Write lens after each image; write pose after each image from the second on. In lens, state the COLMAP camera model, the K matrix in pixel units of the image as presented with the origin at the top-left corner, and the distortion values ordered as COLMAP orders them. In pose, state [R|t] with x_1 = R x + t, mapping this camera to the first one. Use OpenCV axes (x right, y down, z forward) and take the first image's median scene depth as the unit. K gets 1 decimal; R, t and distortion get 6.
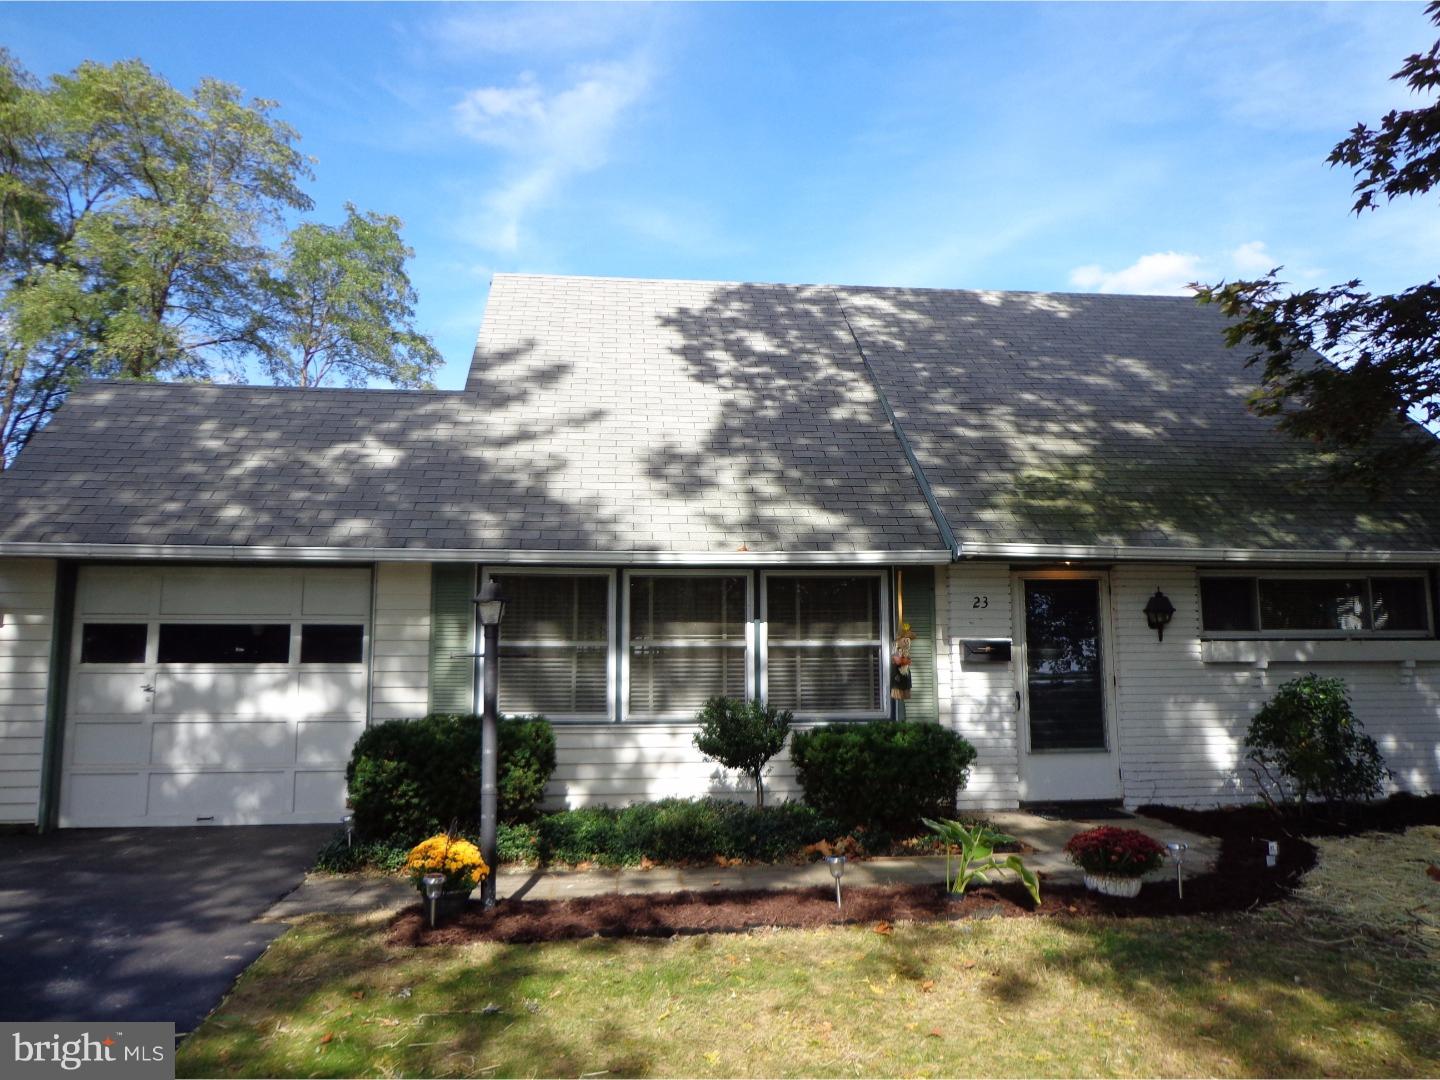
lens RADIAL K [[1074.7, 0, 720.0], [0, 1074.7, 540.0], [0, 0, 1]] dist [-0.007266, 0.007672]
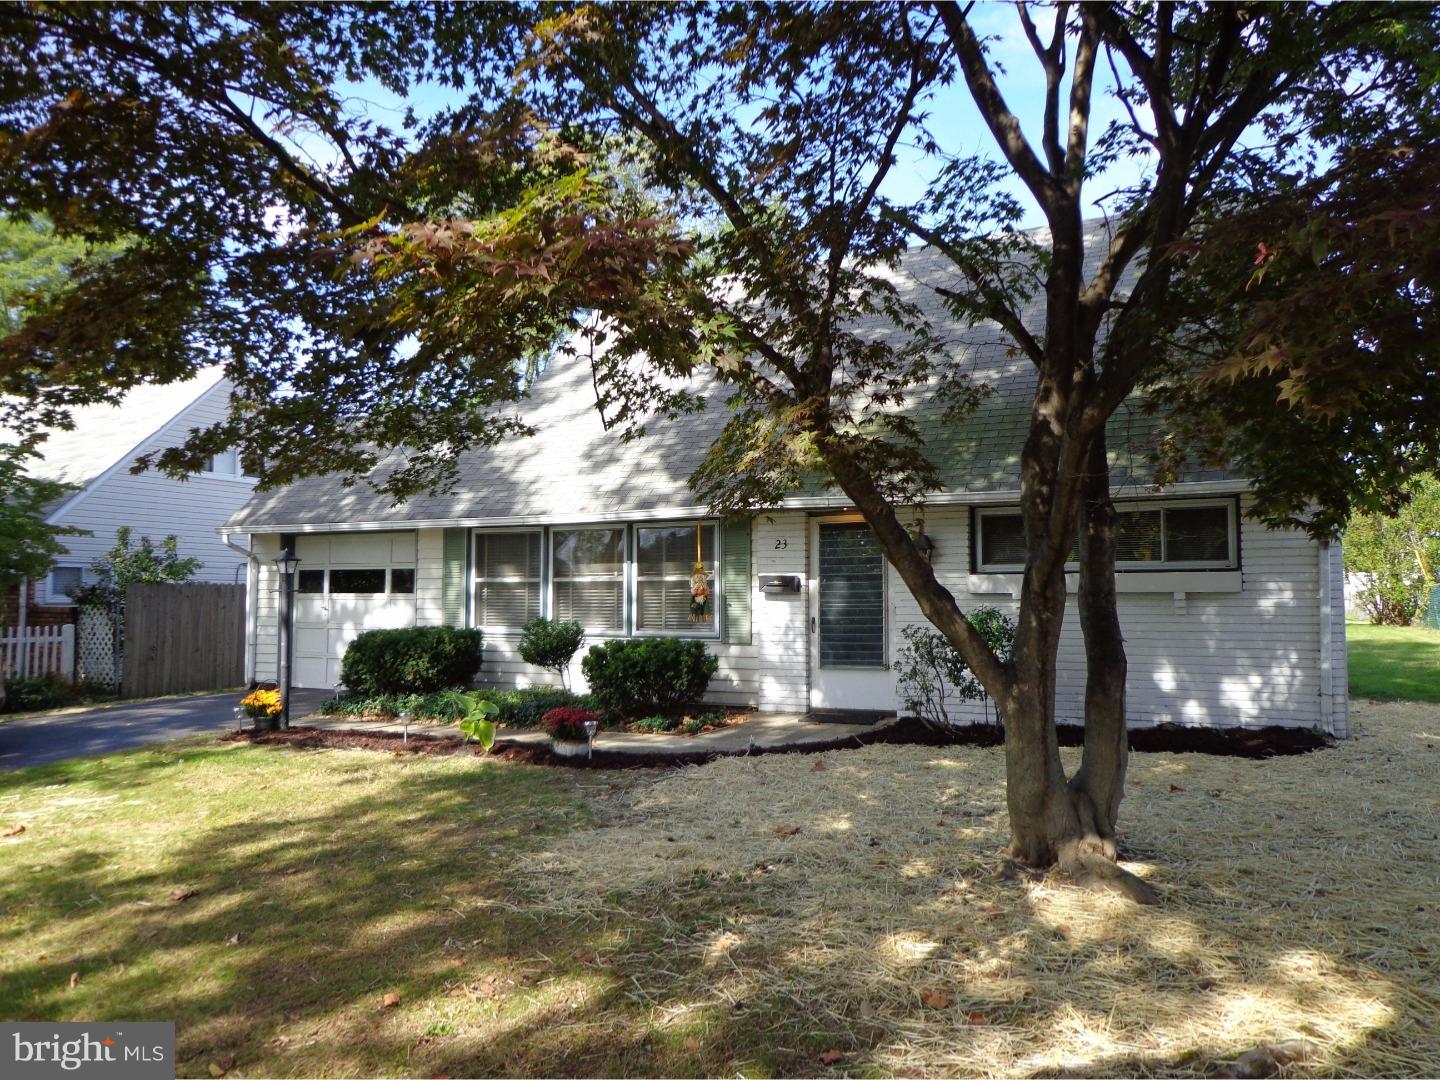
lens RADIAL K [[1074.7, 0, 720.0], [0, 1074.7, 540.0], [0, 0, 1]] dist [-0.007266, 0.007672]
pose [[0.832752, -0.026215, -0.553025, 0.878333], [0.061730, 0.997047, 0.045690, -0.007014], [0.550194, -0.072187, 0.831911, -0.056388]]
